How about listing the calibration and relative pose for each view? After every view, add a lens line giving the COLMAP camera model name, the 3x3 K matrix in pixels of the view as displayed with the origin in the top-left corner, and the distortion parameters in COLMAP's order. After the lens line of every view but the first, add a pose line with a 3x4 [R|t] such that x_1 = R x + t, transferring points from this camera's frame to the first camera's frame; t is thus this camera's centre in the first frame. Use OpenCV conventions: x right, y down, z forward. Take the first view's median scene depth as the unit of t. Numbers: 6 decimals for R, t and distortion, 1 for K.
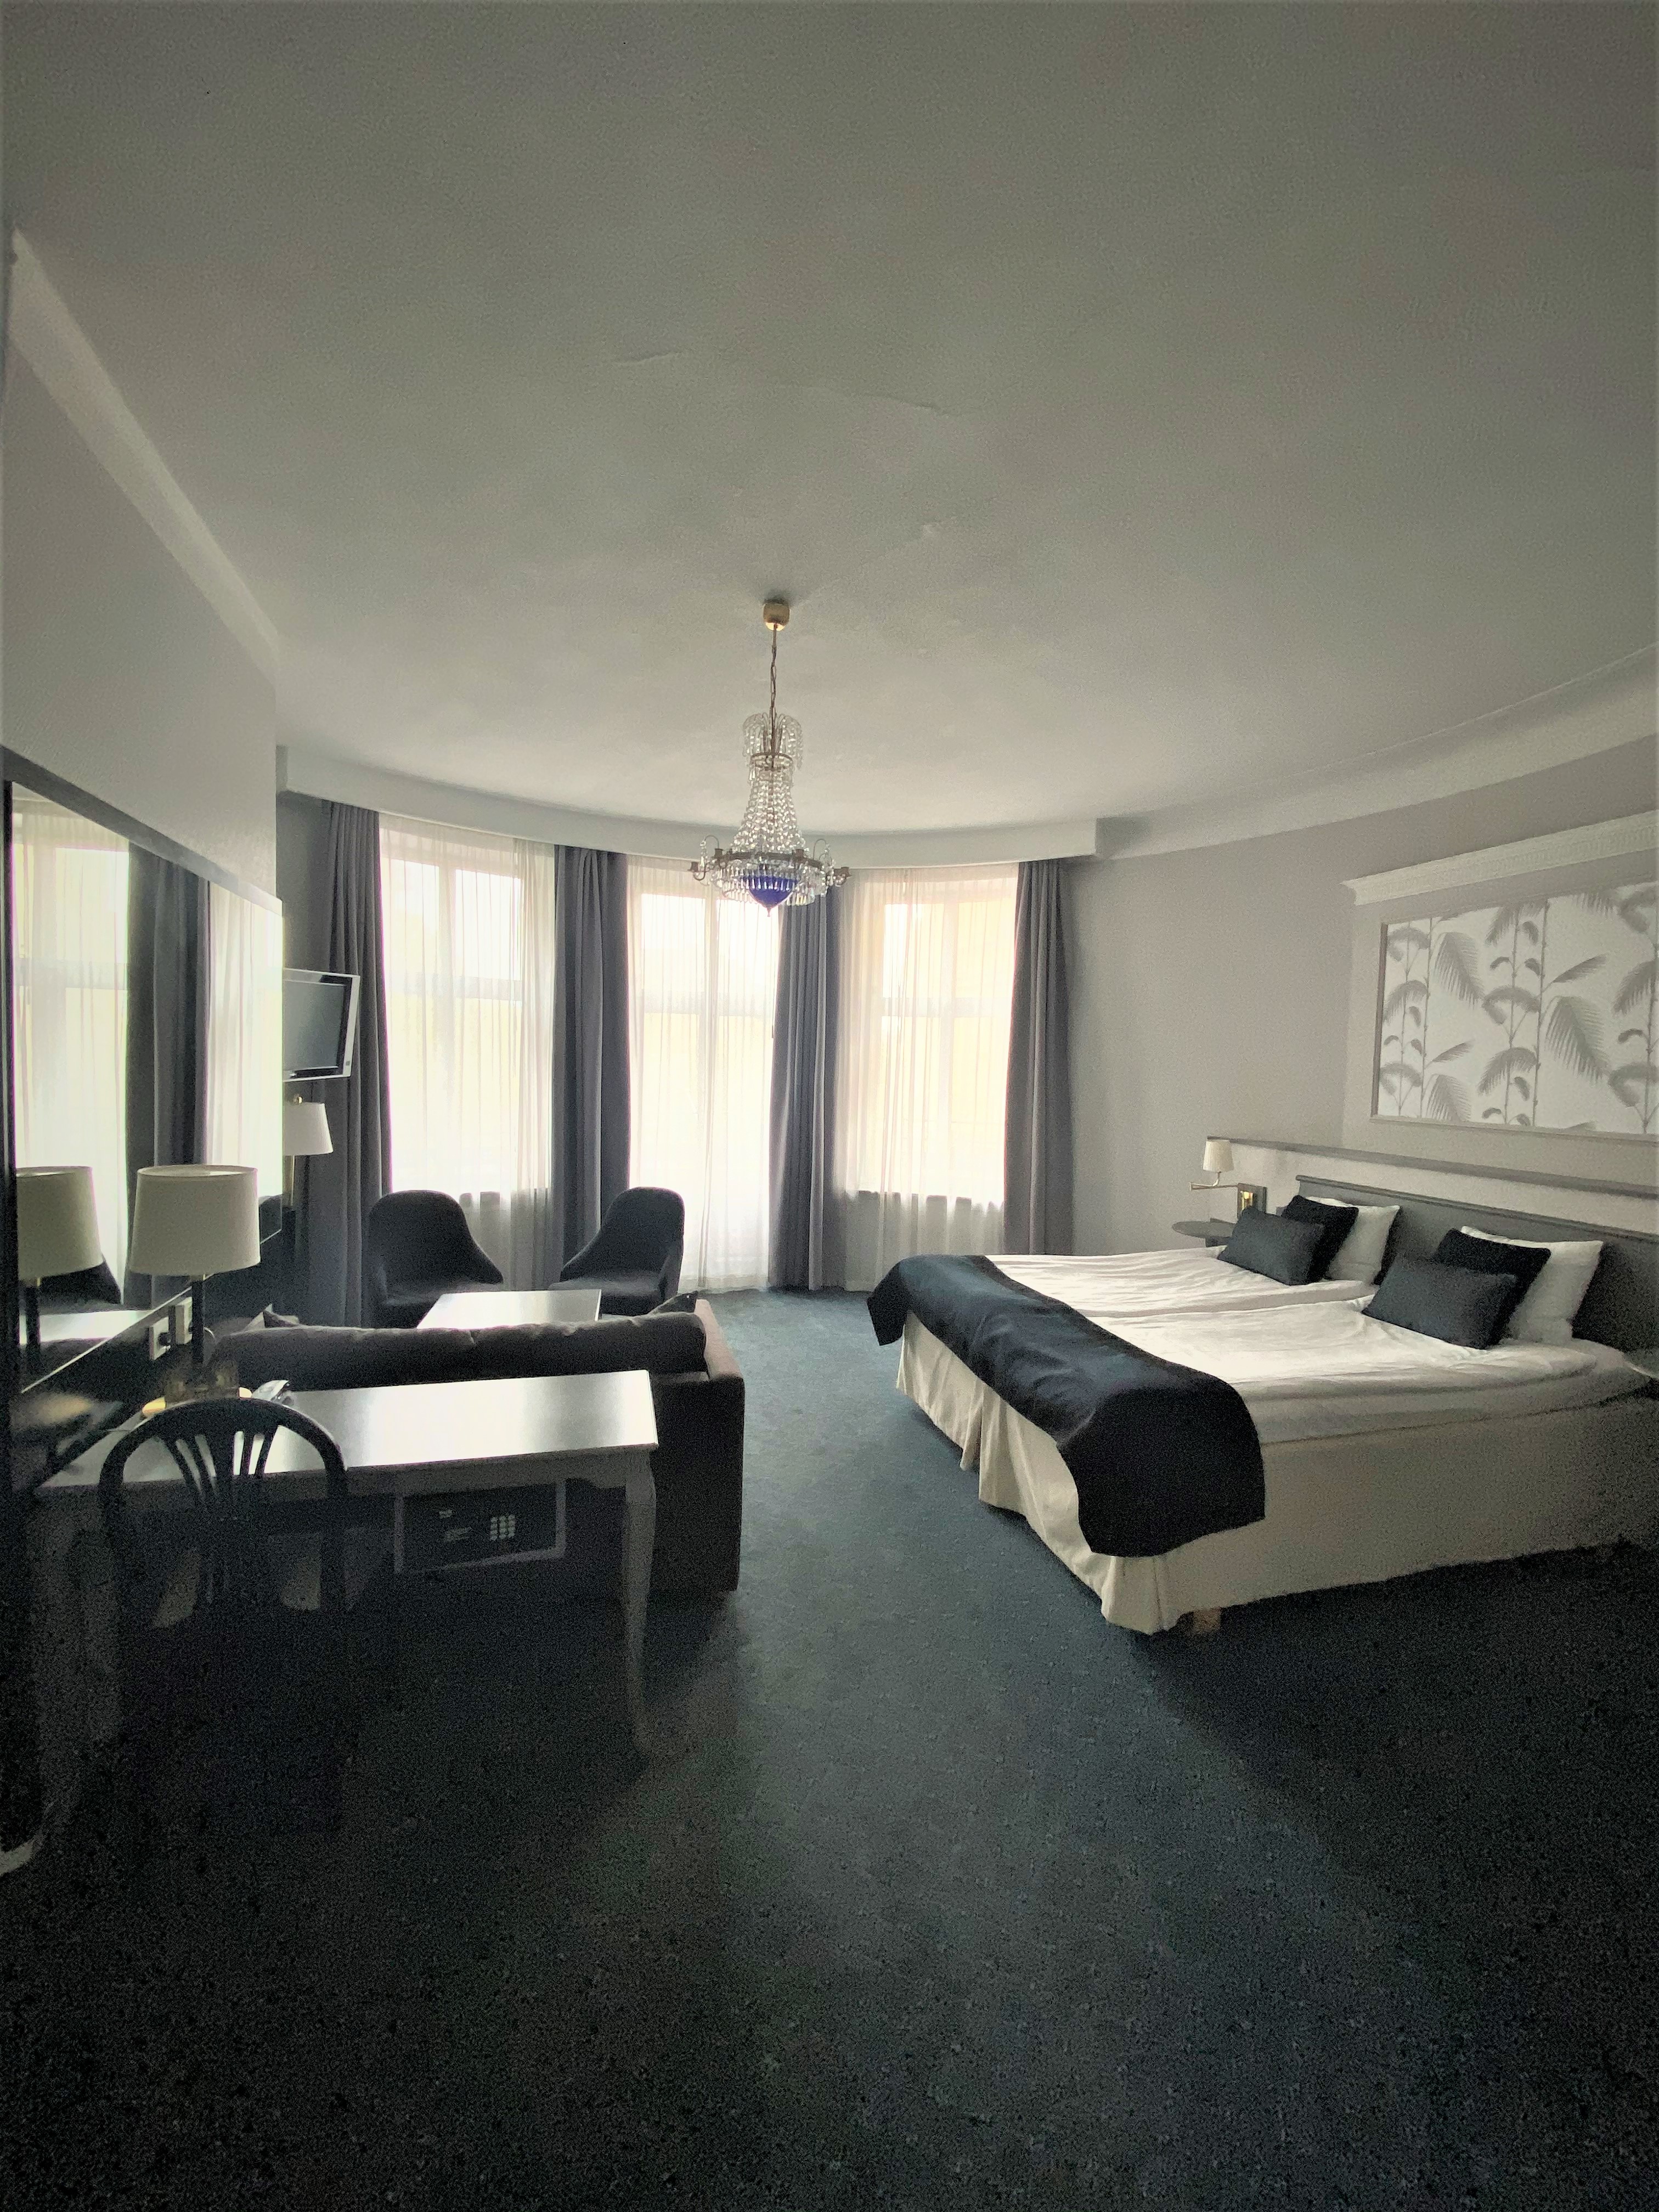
lens RADIAL K [[887.5, 0, 829.0], [0, 887.5, 1105.3], [0, 0, 1]] dist [0.003025, 0.000014]
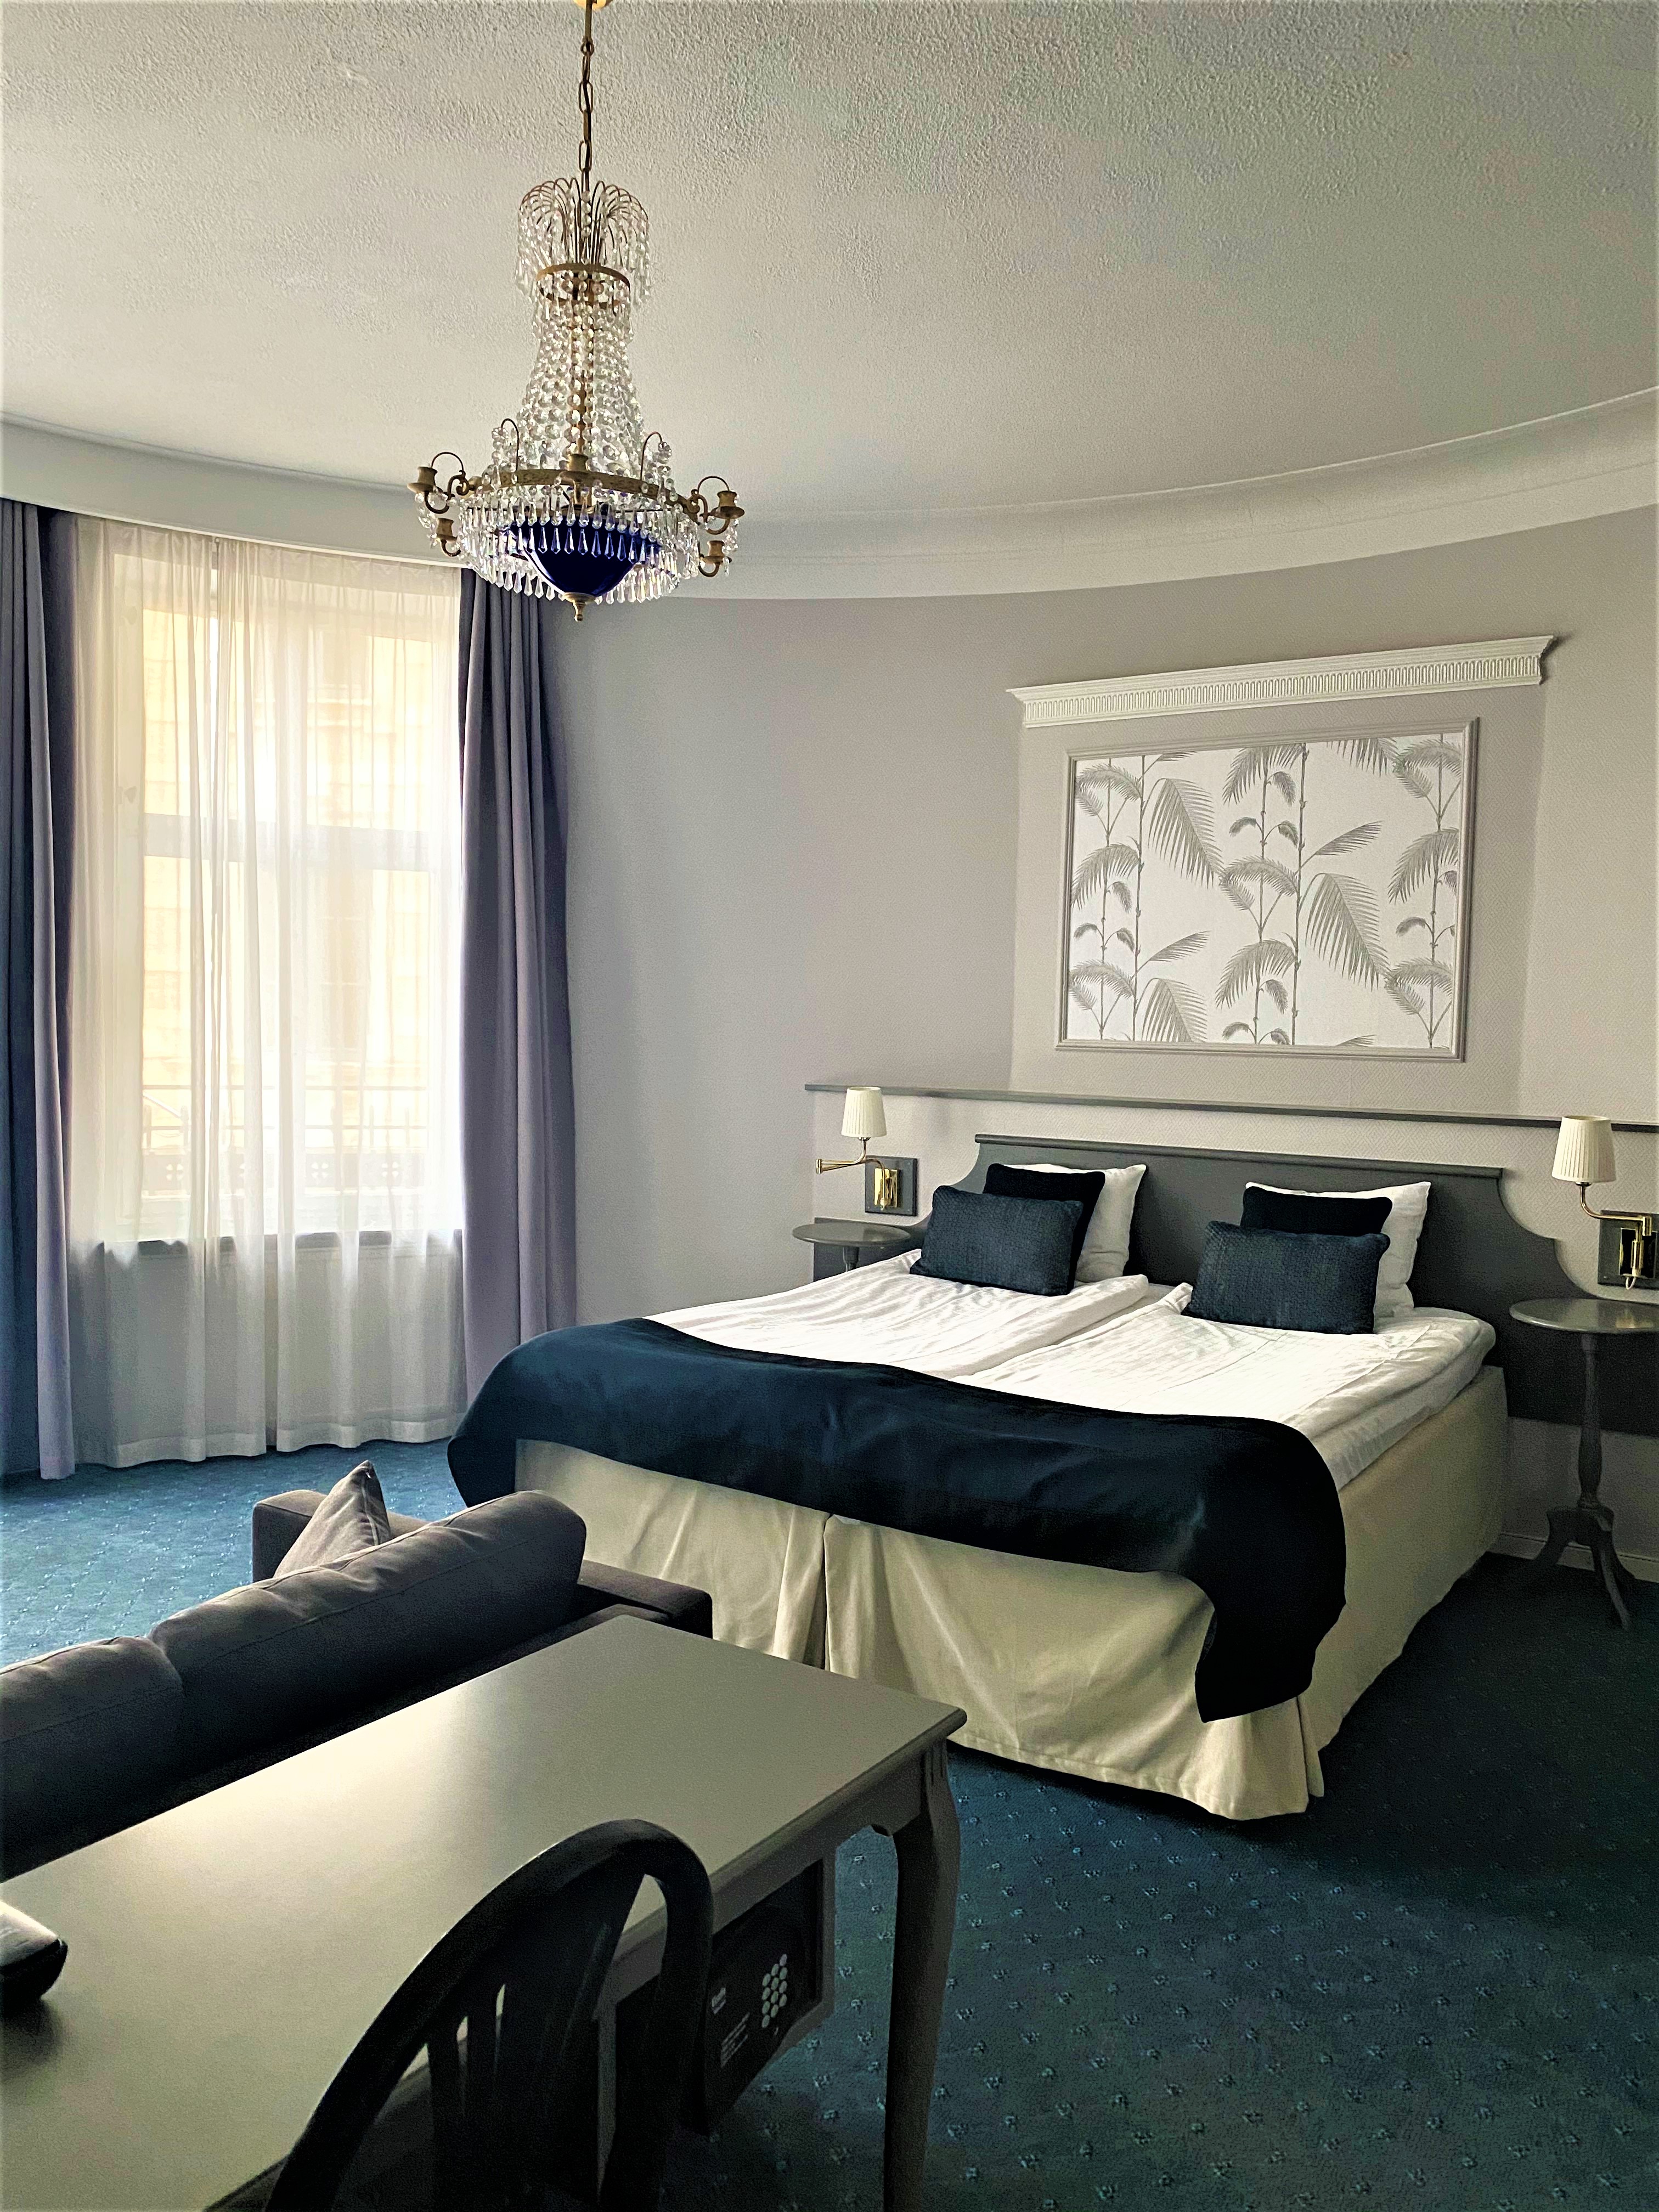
lens RADIAL K [[1682.6, 0, 828.9], [0, 1682.6, 1097.7], [0, 0, 1]] dist [0.116153, 0.000036]
pose [[0.741730, -0.046822, 0.669063, -0.435333], [0.032148, 0.998896, 0.034264, 0.005801], [-0.669928, -0.003906, 0.742416, 0.173589]]
